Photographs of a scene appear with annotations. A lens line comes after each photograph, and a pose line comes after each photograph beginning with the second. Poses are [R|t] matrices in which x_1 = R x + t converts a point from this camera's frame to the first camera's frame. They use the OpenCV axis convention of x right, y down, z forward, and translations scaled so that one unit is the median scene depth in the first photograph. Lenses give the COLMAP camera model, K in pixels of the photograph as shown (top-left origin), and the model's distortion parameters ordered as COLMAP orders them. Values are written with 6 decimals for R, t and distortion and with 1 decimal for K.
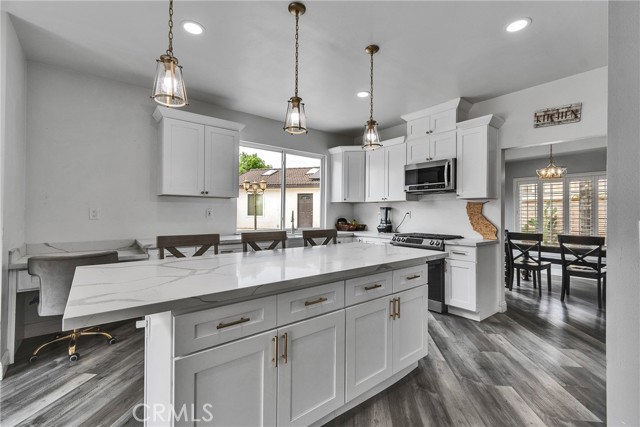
lens RADIAL K [[281.5, 0, 320.4], [0, 281.5, 212.0], [0, 0, 1]] dist [0.003778, 0.000341]
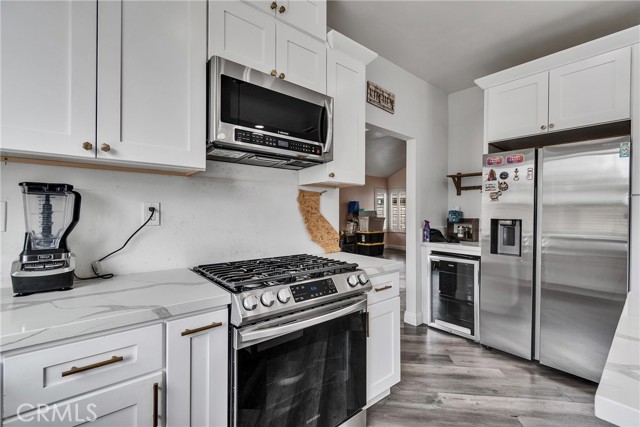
lens RADIAL K [[281.5, 0, 319.6], [0, 281.5, 211.9], [0, 0, 1]] dist [0.003778, 0.000341]
pose [[-0.019888, -0.003231, 0.999797, -0.019285], [-0.008210, 0.999962, 0.003068, 0.005482], [-0.999768, -0.008148, -0.019914, 1.018892]]
